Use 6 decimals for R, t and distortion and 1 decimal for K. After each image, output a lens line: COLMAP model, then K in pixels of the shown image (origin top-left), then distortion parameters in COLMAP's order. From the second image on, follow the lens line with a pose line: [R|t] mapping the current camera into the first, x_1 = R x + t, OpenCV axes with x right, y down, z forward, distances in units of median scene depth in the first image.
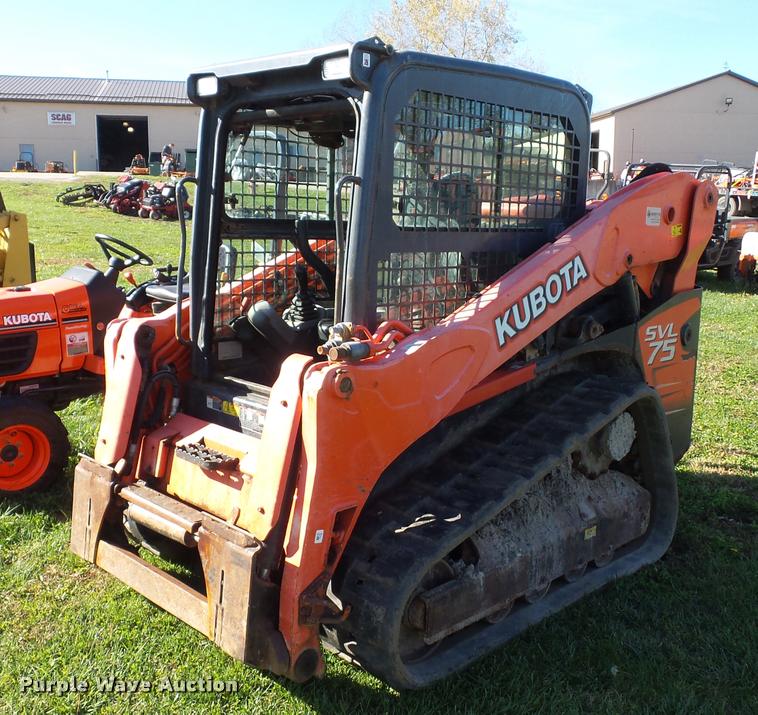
lens RADIAL K [[904.4, 0, 376.8], [0, 904.4, 360.9], [0, 0, 1]] dist [0.010824, 0.000000]
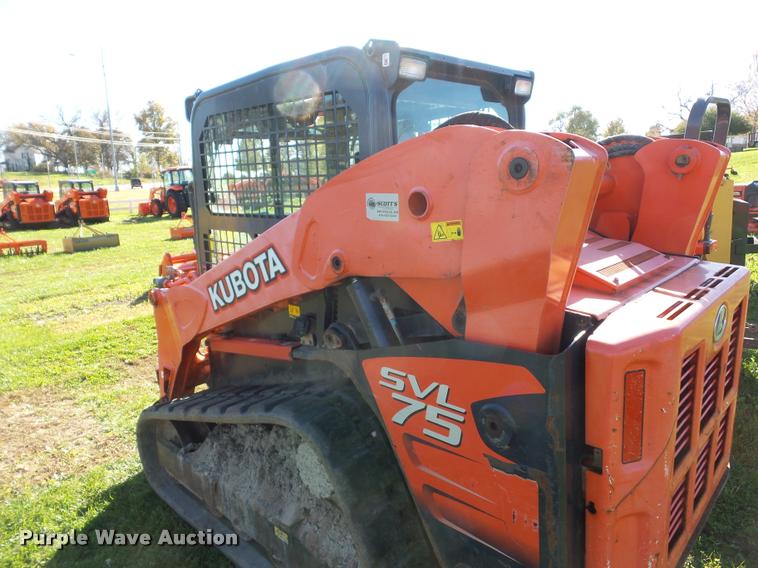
lens RADIAL K [[513.3, 0, 381.3], [0, 513.3, 279.2], [0, 0, 1]] dist [-0.001502, 0.010441]
pose [[0.010243, 0.171068, -0.985206, 0.793176], [-0.128497, 0.977314, 0.168361, -0.198005], [0.991657, 0.124872, 0.031992, 1.149677]]
